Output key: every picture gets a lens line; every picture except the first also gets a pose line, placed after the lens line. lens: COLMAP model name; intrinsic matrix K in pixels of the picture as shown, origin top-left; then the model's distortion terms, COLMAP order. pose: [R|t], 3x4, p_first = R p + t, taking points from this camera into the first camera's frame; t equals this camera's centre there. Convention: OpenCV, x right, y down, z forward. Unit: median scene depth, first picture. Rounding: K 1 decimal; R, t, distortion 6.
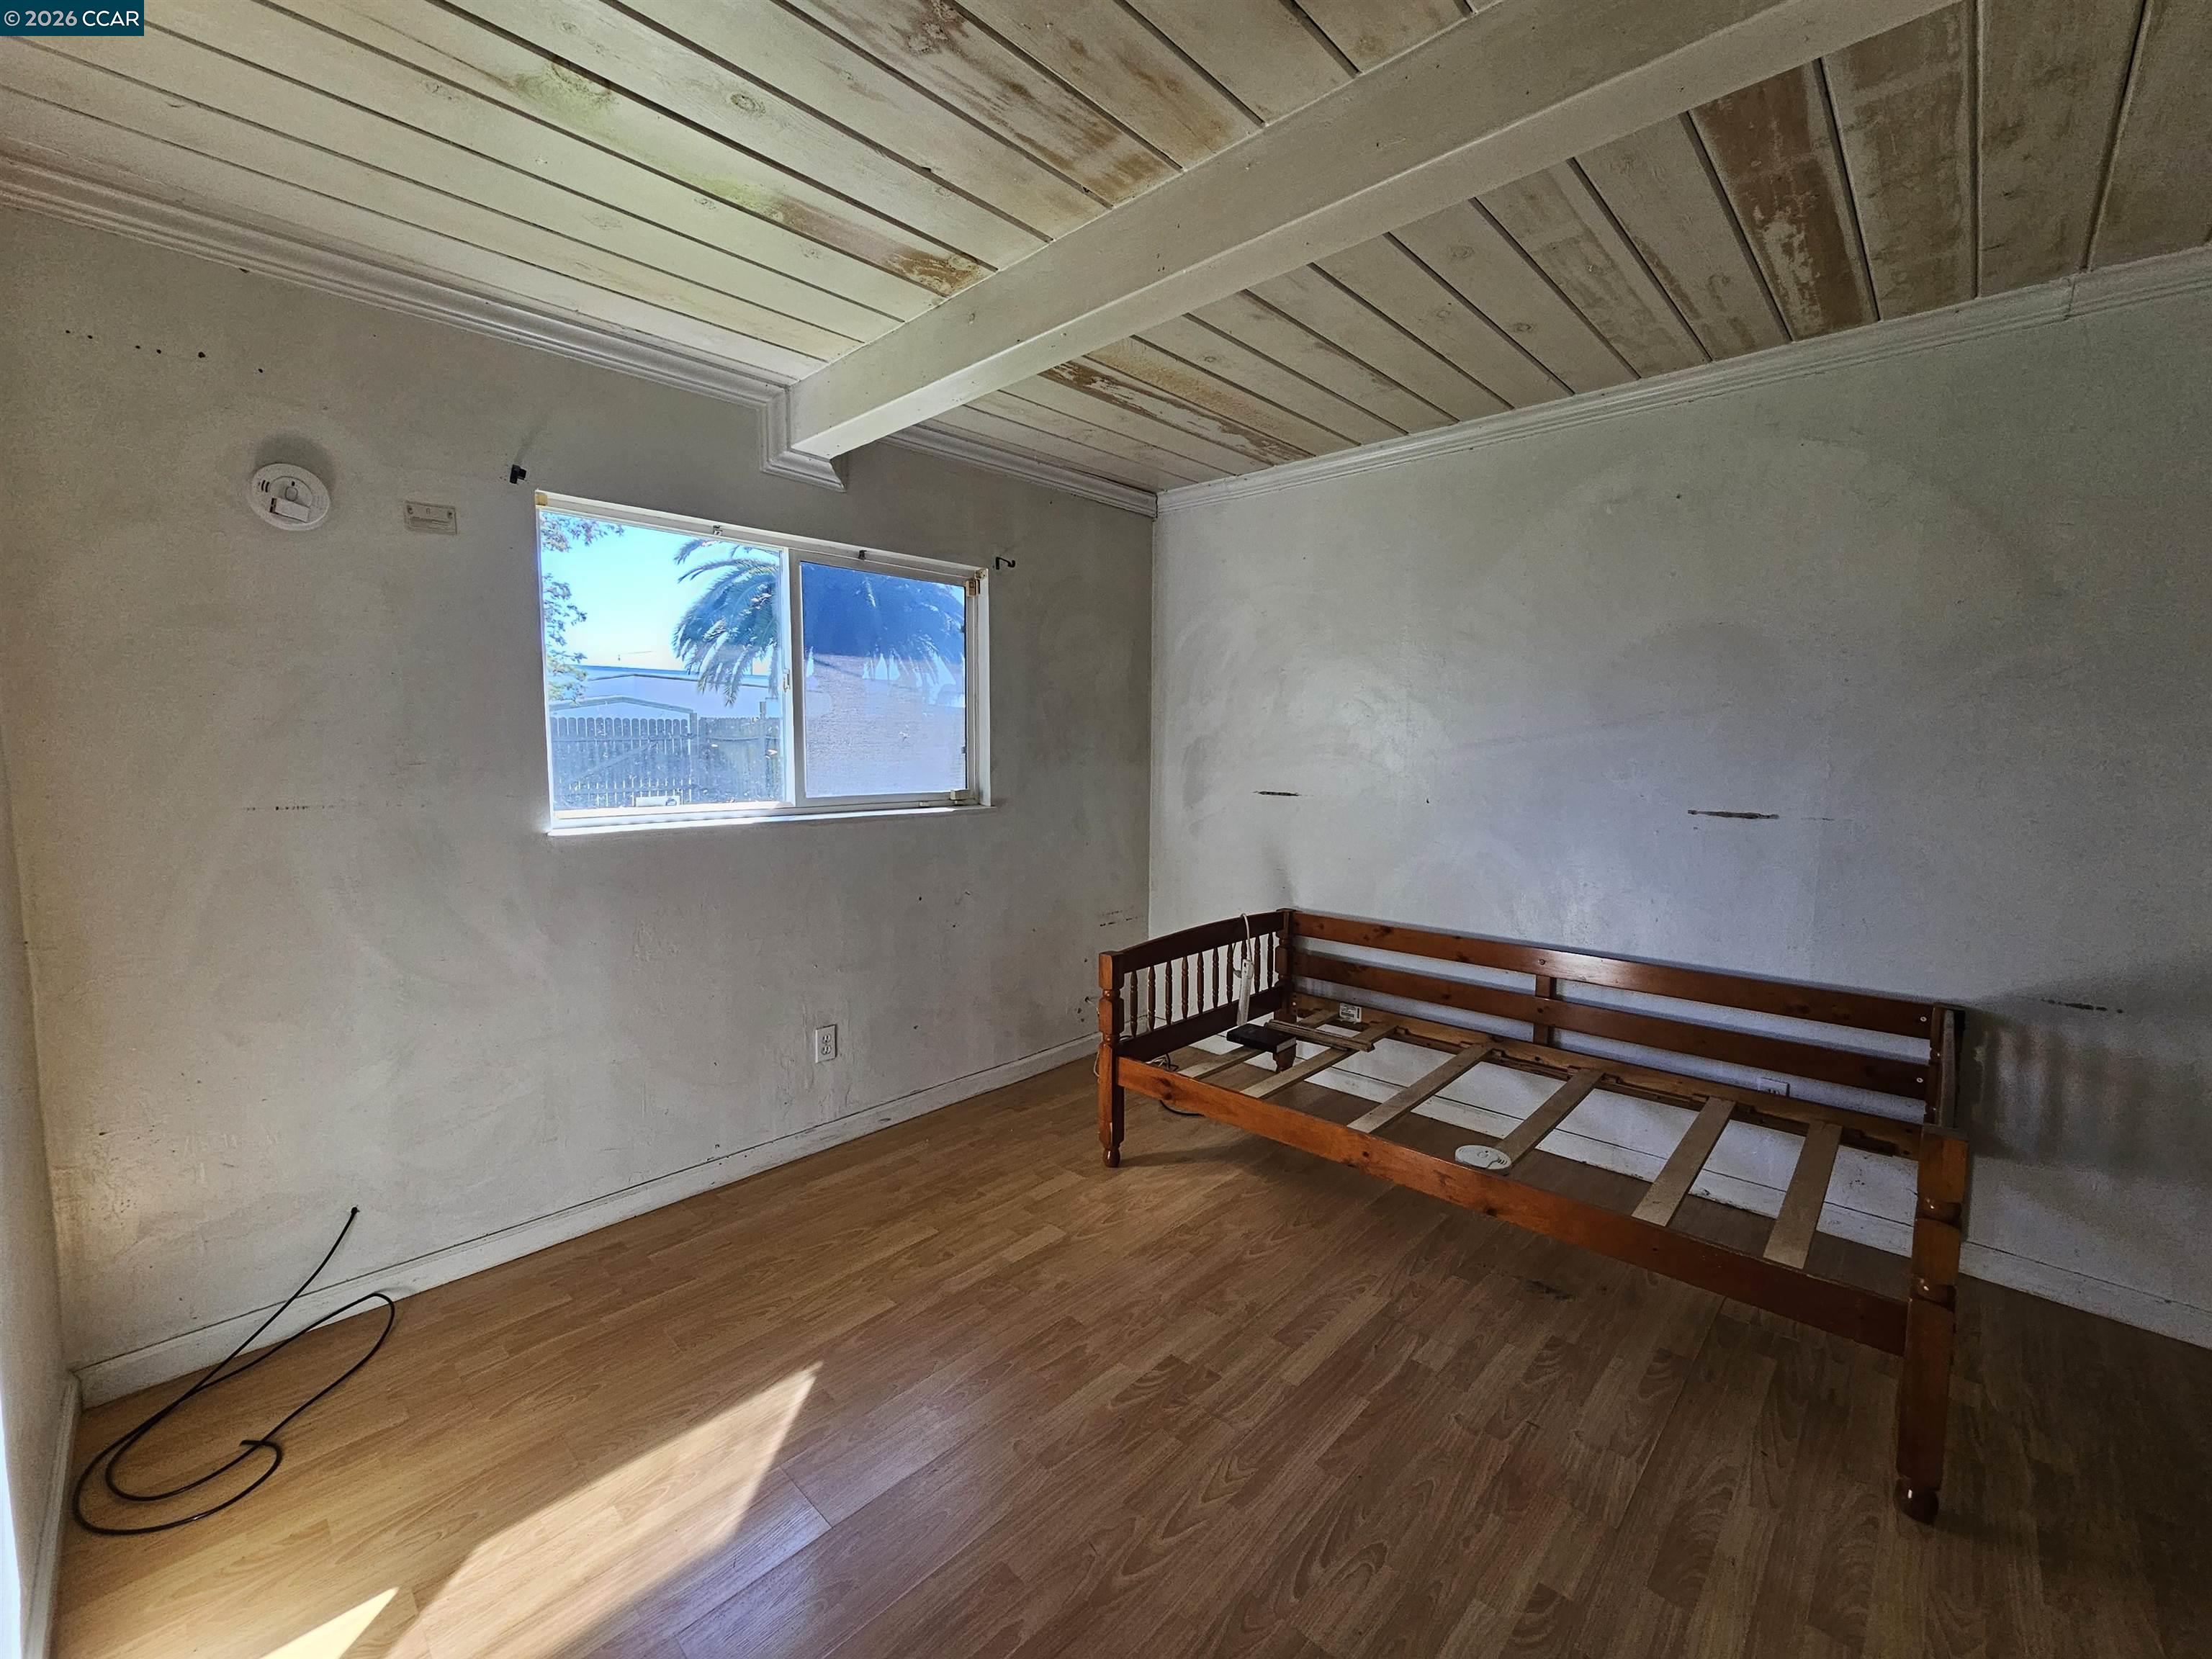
lens RADIAL K [[908.2, 0, 1104.5], [0, 908.2, 821.6], [0, 0, 1]] dist [-0.001960, 0.000063]
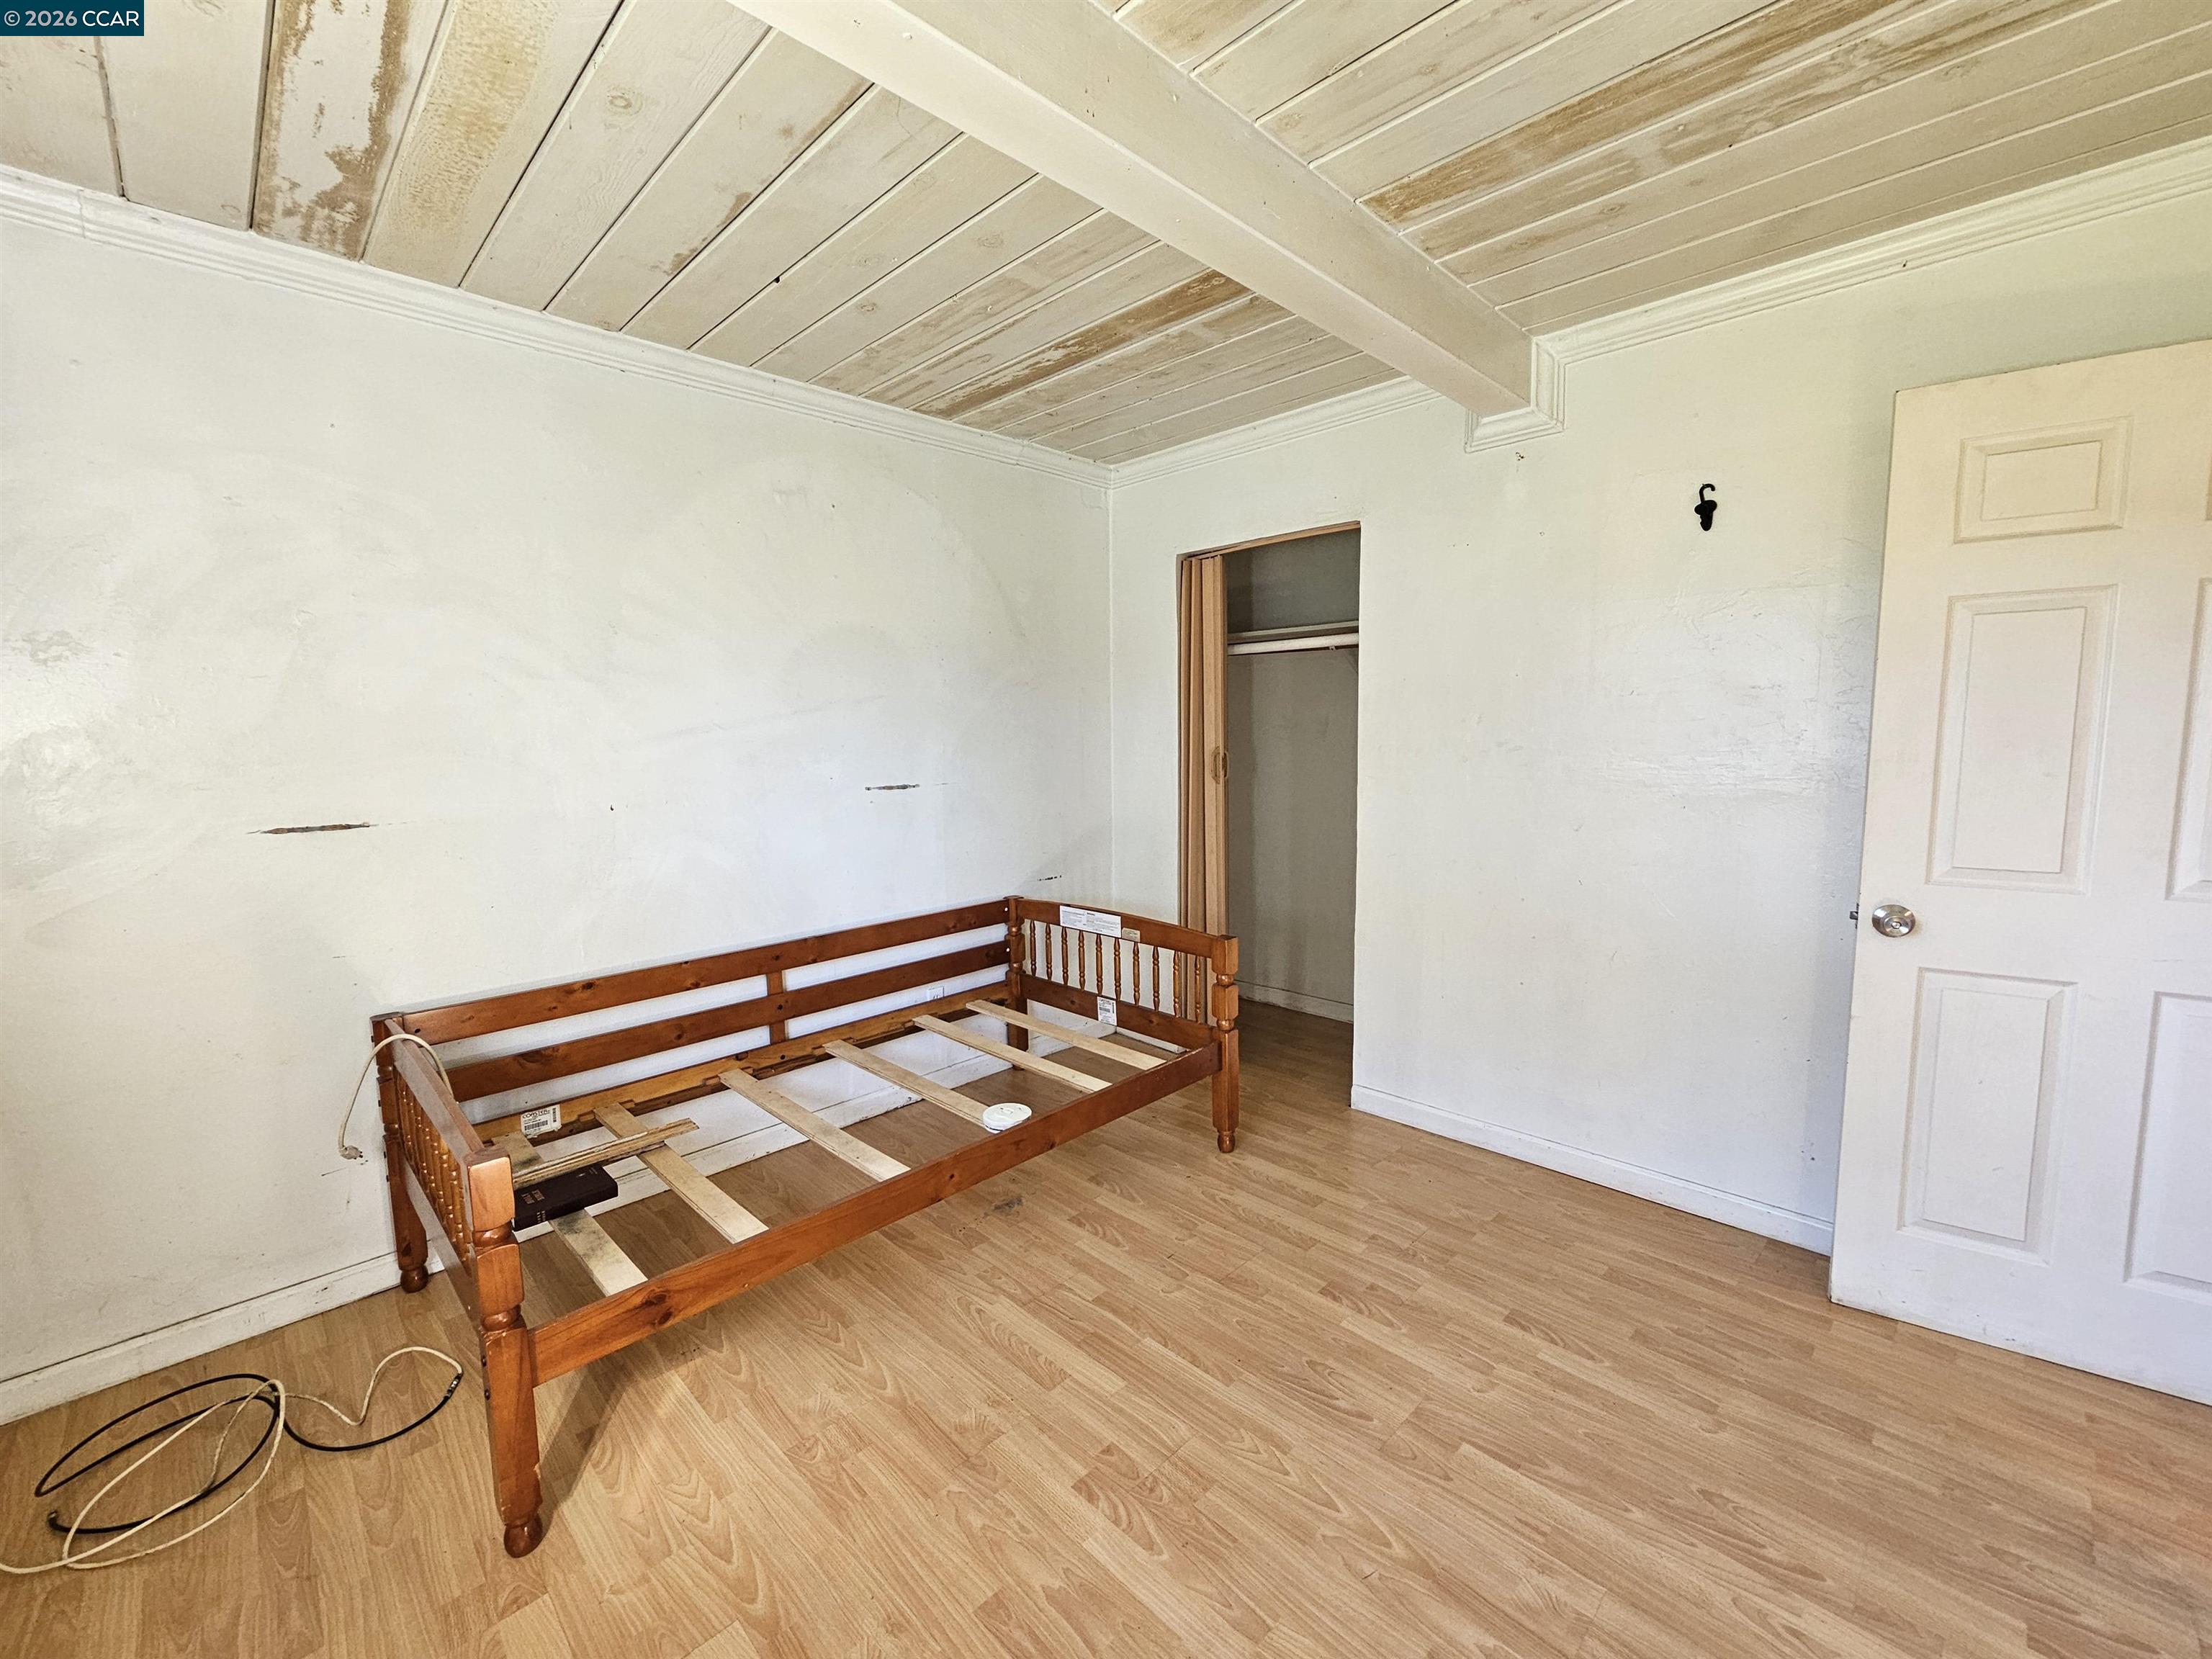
lens RADIAL K [[908.2, 0, 1104.5], [0, 908.2, 821.6], [0, 0, 1]] dist [-0.001960, 0.000063]
pose [[0.028223, -0.111566, 0.993356, -0.623905], [0.104258, 0.988661, 0.108076, -0.078324], [-0.994150, 0.100516, 0.039535, 0.827400]]
